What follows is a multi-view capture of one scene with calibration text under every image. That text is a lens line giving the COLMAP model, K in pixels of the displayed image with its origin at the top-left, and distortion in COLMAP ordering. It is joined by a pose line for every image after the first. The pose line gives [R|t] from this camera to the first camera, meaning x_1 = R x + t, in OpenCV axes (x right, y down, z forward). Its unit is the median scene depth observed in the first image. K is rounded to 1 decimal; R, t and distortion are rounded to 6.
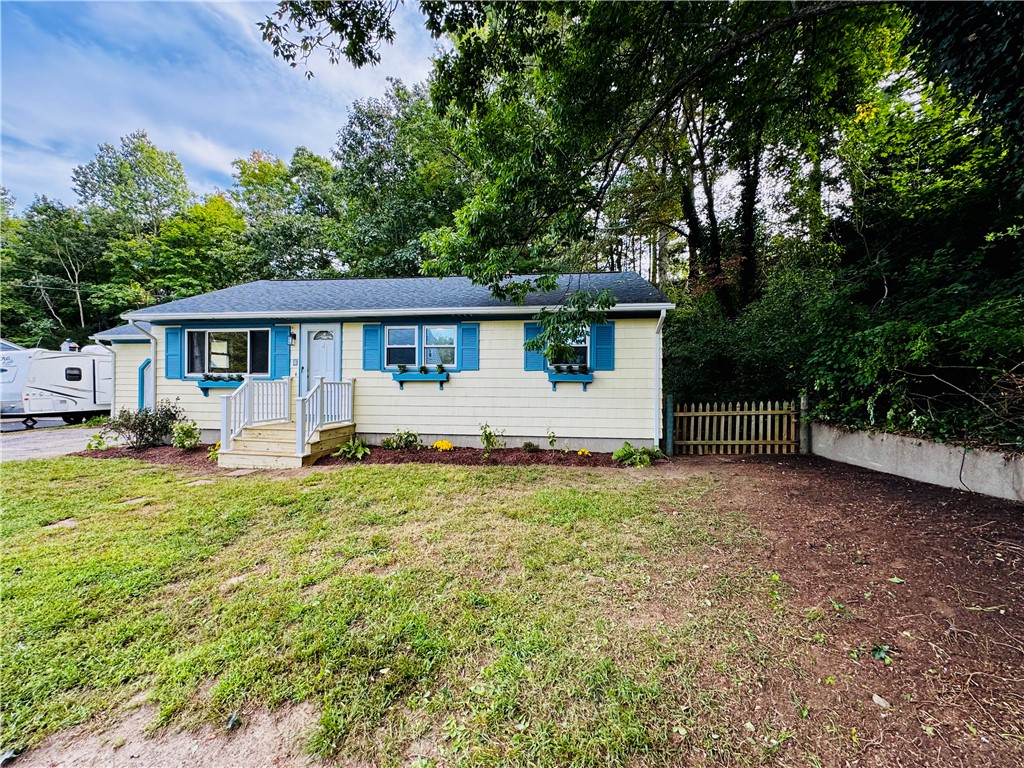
lens RADIAL K [[413.9, 0, 511.0], [0, 413.9, 386.6], [0, 0, 1]] dist [-0.004564, 0.000169]
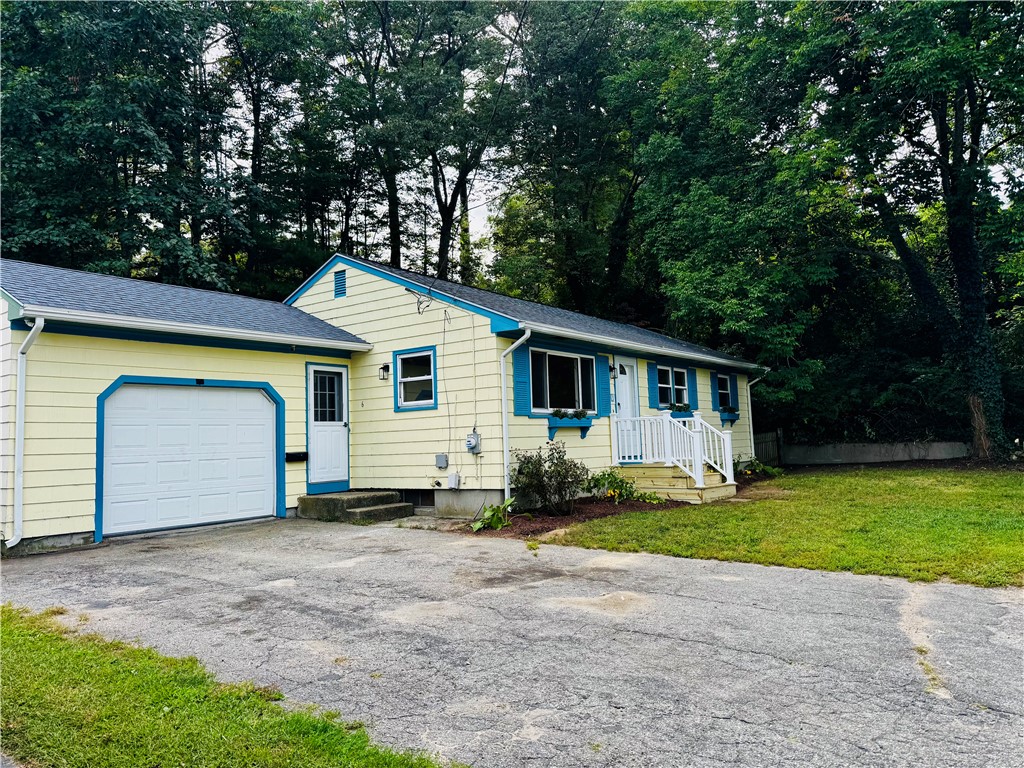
lens RADIAL K [[719.3, 0, 509.9], [0, 719.3, 381.1], [0, 0, 1]] dist [0.041265, 0.000161]
pose [[0.489590, 0.052455, 0.870373, -2.004225], [0.042646, 0.995554, -0.083988, 0.025748], [-0.870909, 0.078238, 0.485176, 0.452680]]
